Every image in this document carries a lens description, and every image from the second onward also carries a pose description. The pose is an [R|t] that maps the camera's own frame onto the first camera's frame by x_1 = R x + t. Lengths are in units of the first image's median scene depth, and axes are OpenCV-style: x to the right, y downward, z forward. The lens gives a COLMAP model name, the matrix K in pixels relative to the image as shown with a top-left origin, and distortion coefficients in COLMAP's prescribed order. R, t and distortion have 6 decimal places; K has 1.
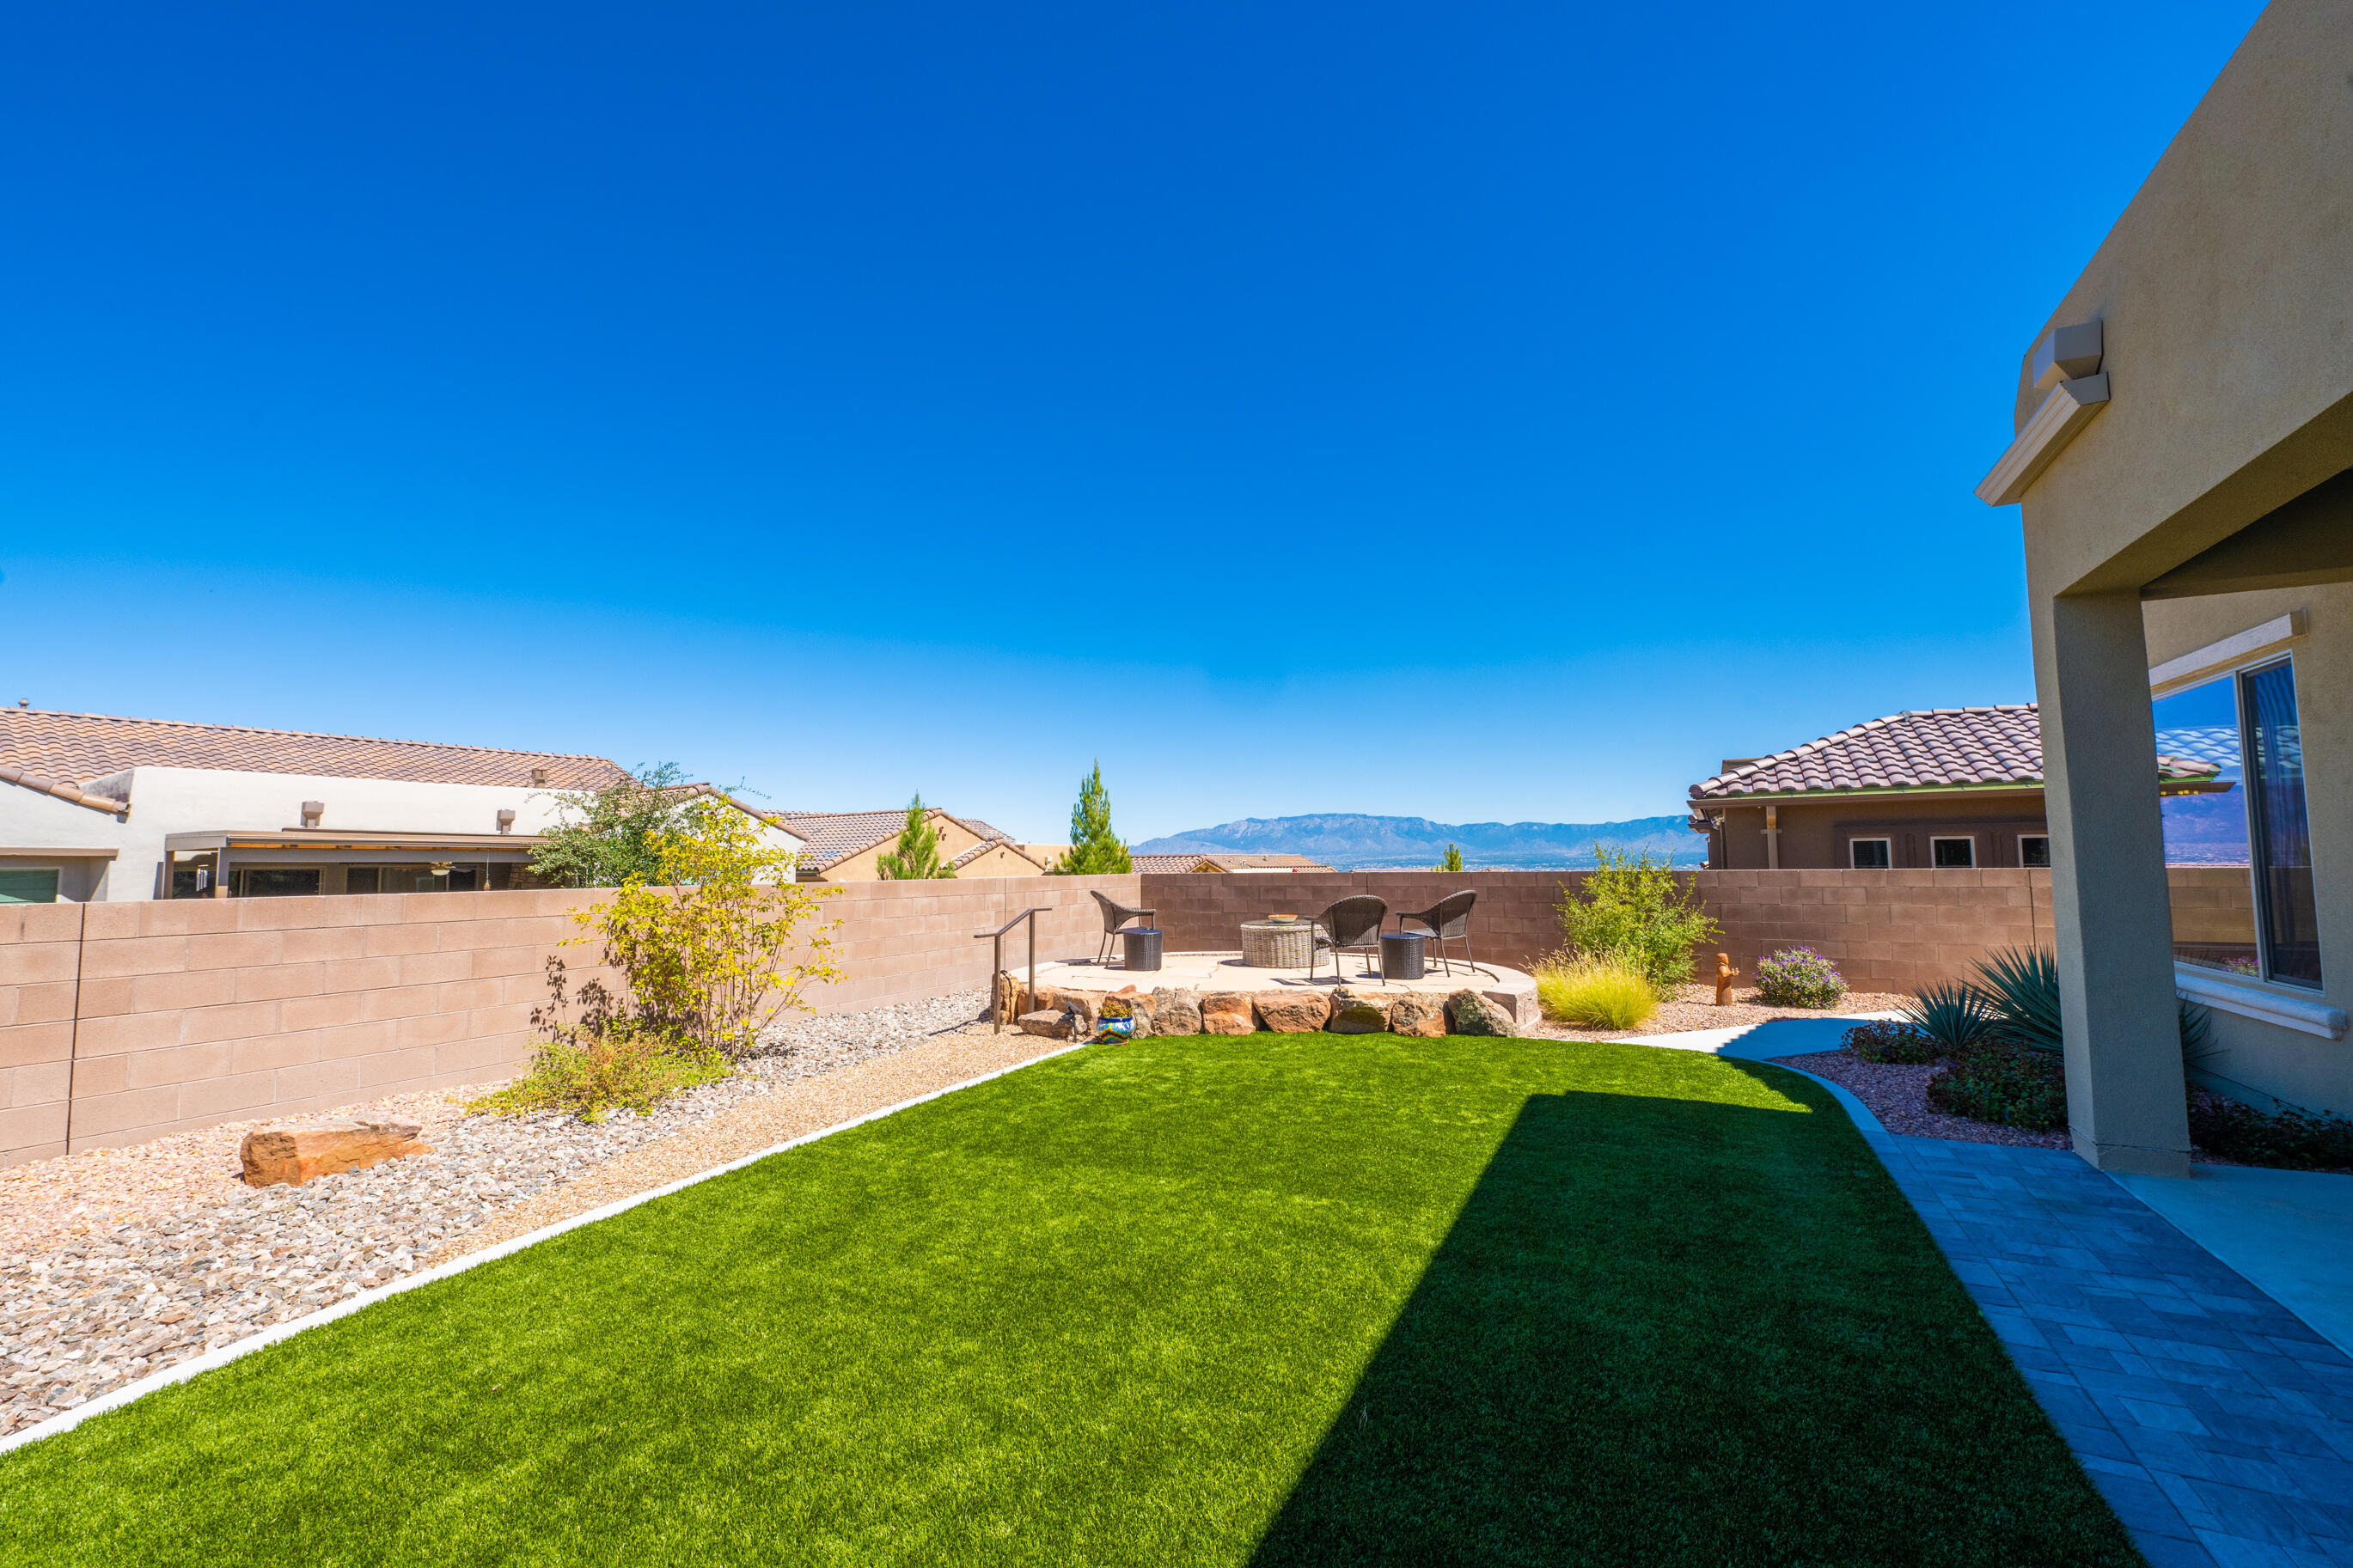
lens RADIAL K [[933.5, 0, 1178.3], [0, 933.5, 802.3], [0, 0, 1]] dist [-0.007501, -0.000656]
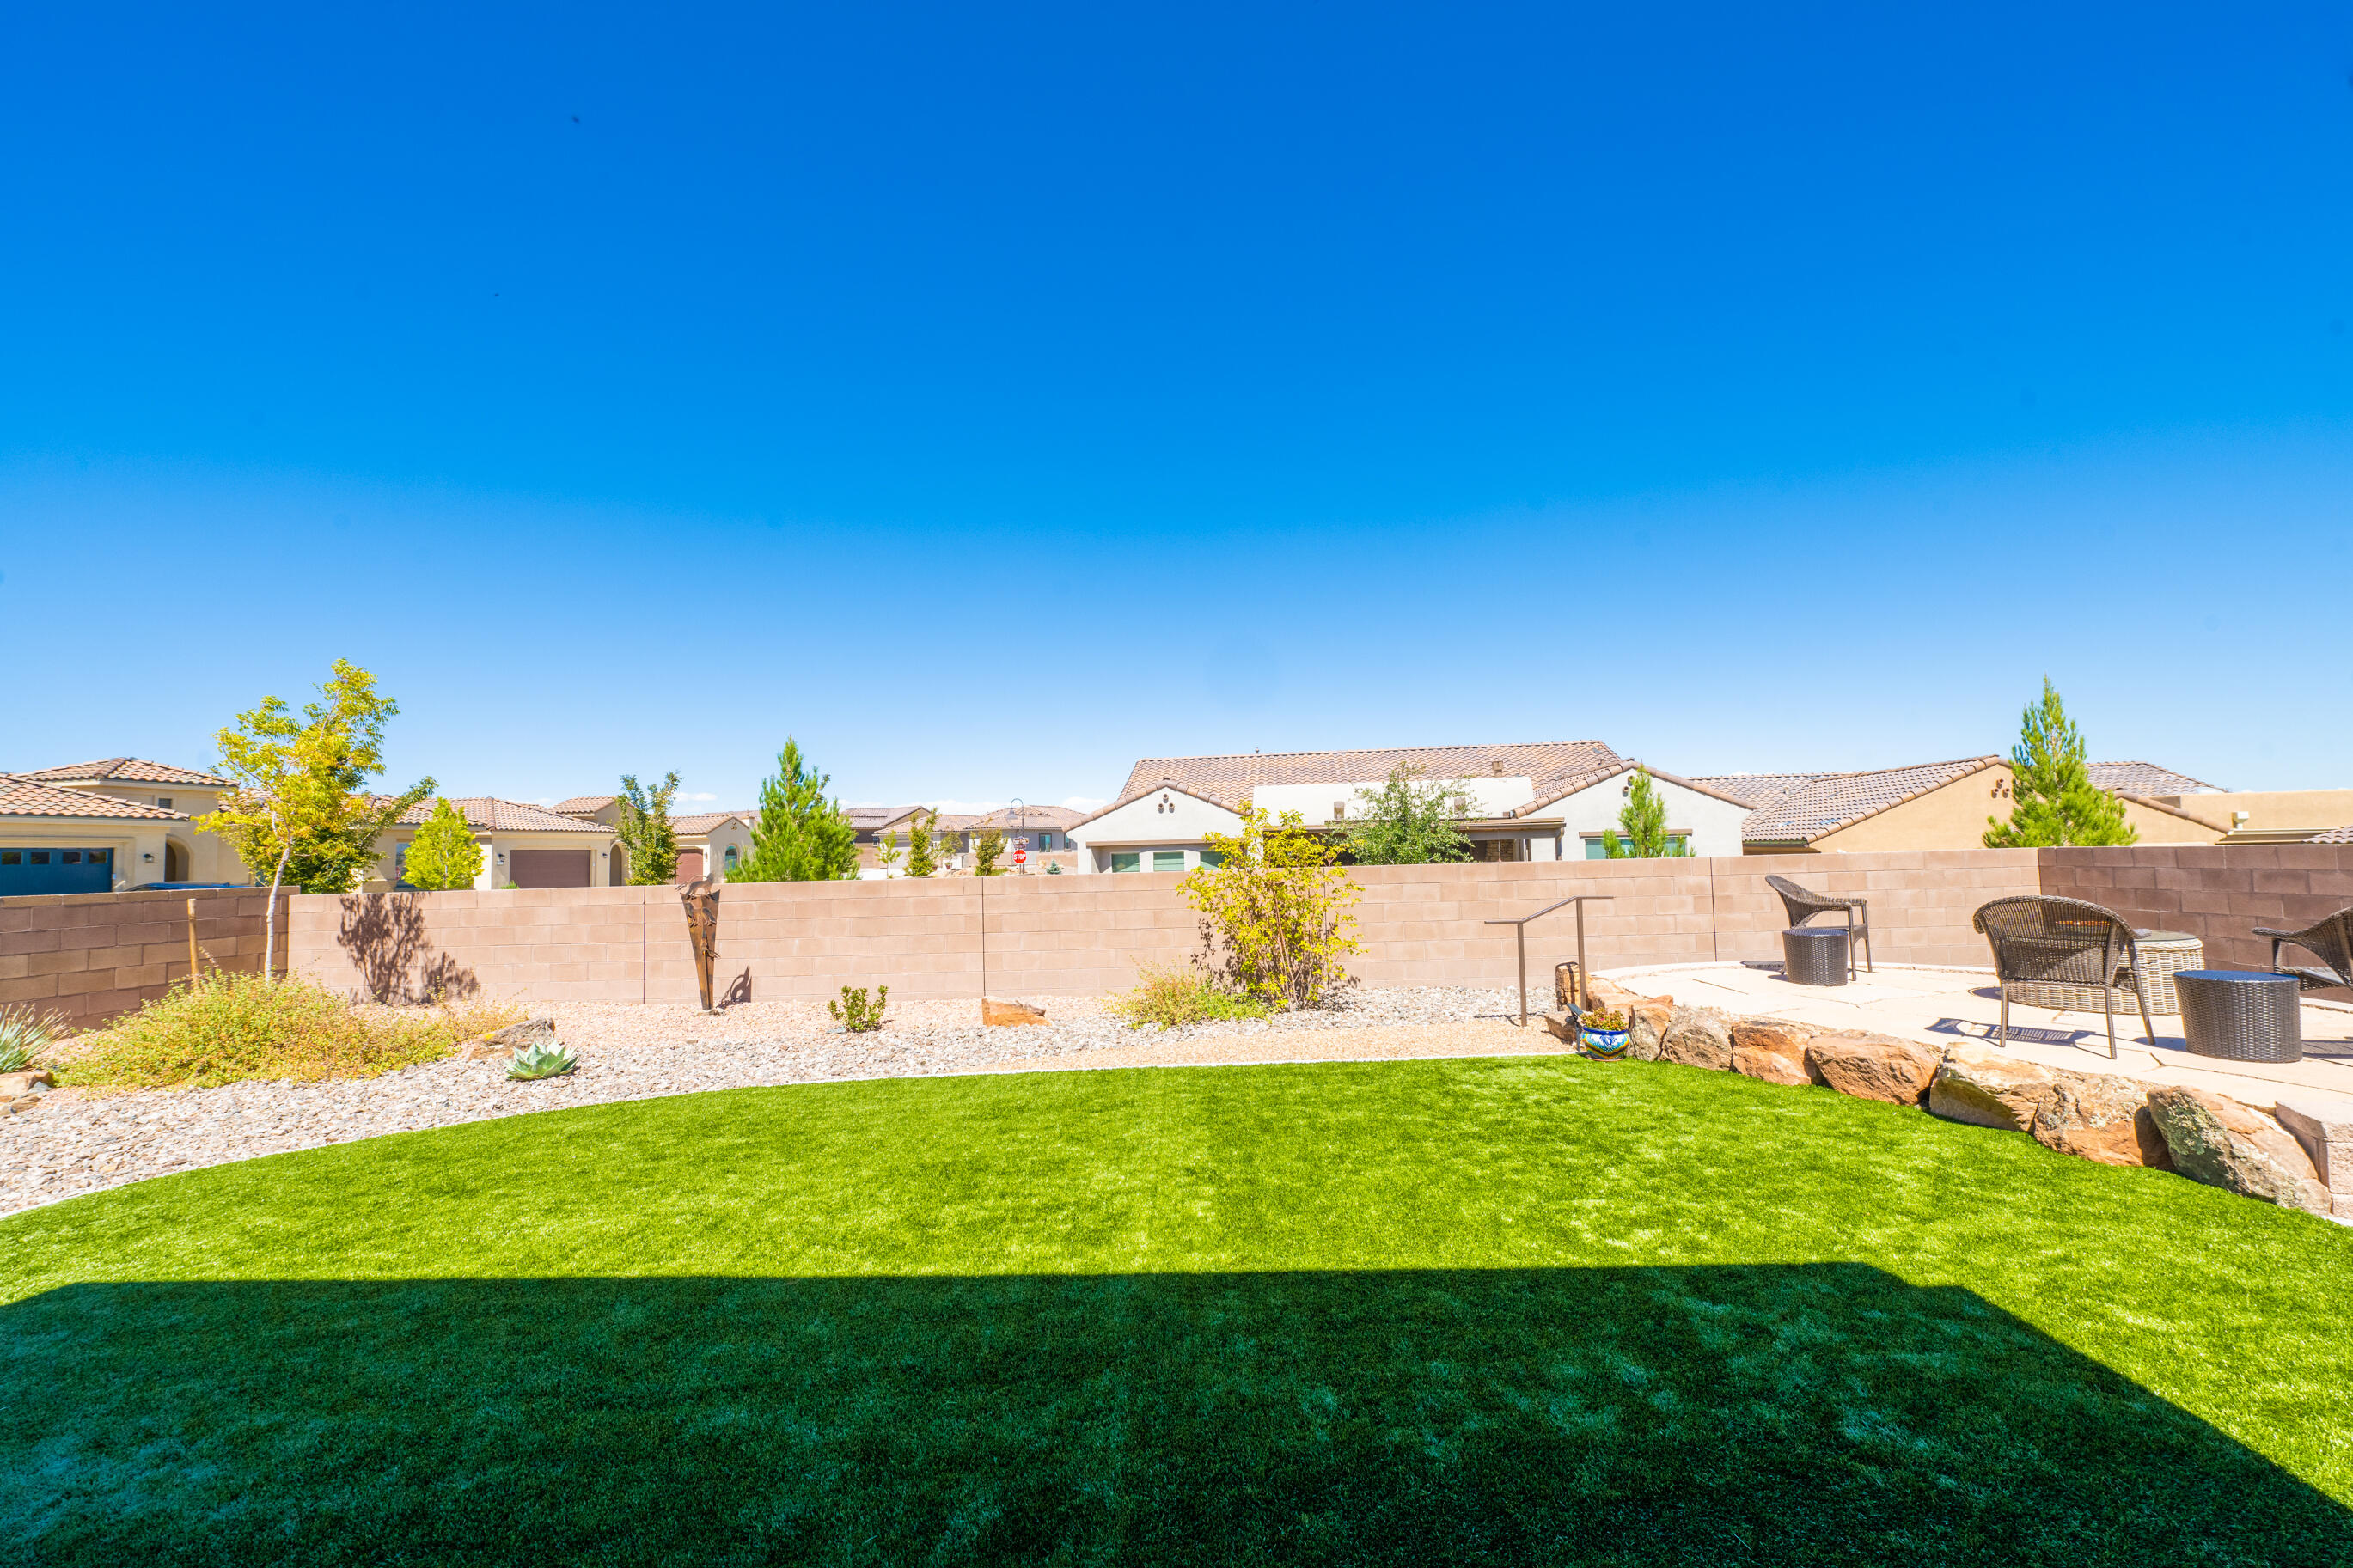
lens RADIAL K [[933.5, 0, 1178.4], [0, 933.5, 793.0], [0, 0, 1]] dist [-0.007501, -0.000656]
pose [[0.438496, -0.058689, -0.896815, 0.513224], [0.081498, 0.996351, -0.025354, 0.007115], [0.895030, -0.061971, 0.441679, 0.283468]]
